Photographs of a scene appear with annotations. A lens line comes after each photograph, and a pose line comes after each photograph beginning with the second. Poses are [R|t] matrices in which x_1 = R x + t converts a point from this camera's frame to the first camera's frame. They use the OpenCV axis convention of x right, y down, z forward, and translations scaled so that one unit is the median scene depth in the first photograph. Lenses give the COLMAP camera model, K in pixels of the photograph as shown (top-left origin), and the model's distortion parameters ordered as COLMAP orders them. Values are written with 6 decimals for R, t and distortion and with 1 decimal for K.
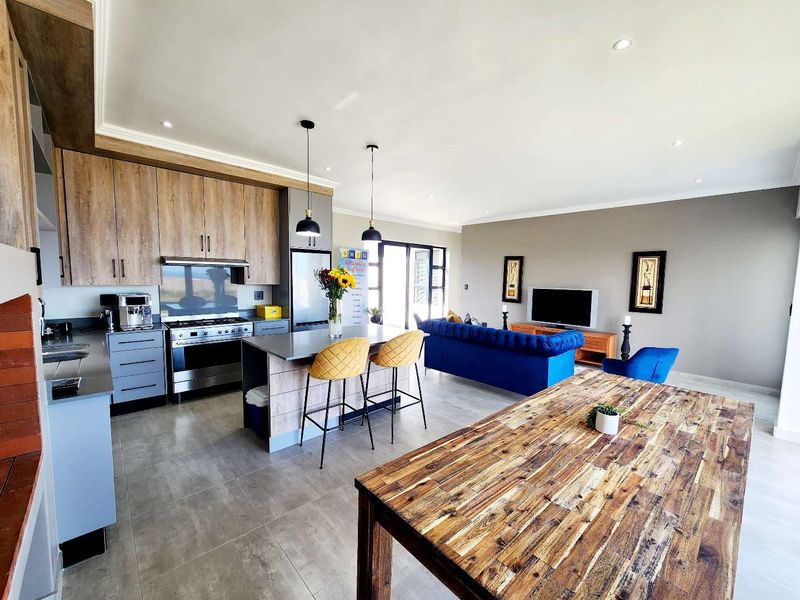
lens RADIAL K [[330.3, 0, 396.5], [0, 330.3, 300.7], [0, 0, 1]] dist [0.002176, 0.001557]
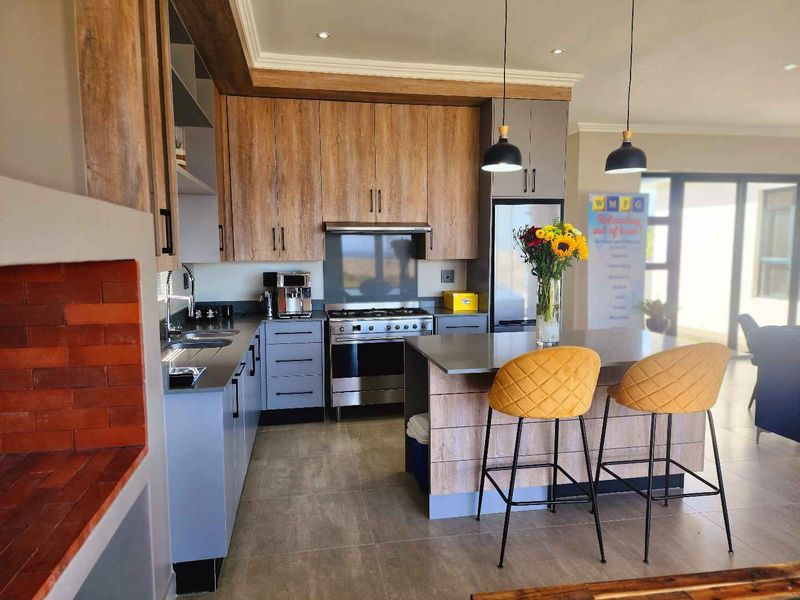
lens RADIAL K [[536.3, 0, 395.6], [0, 536.3, 300.4], [0, 0, 1]] dist [0.056823, -0.027698]
pose [[0.844745, 0.027828, -0.534445, 0.086206], [-0.020090, 0.999592, 0.020293, 0.017485], [0.534792, -0.006405, 0.844959, 0.074995]]
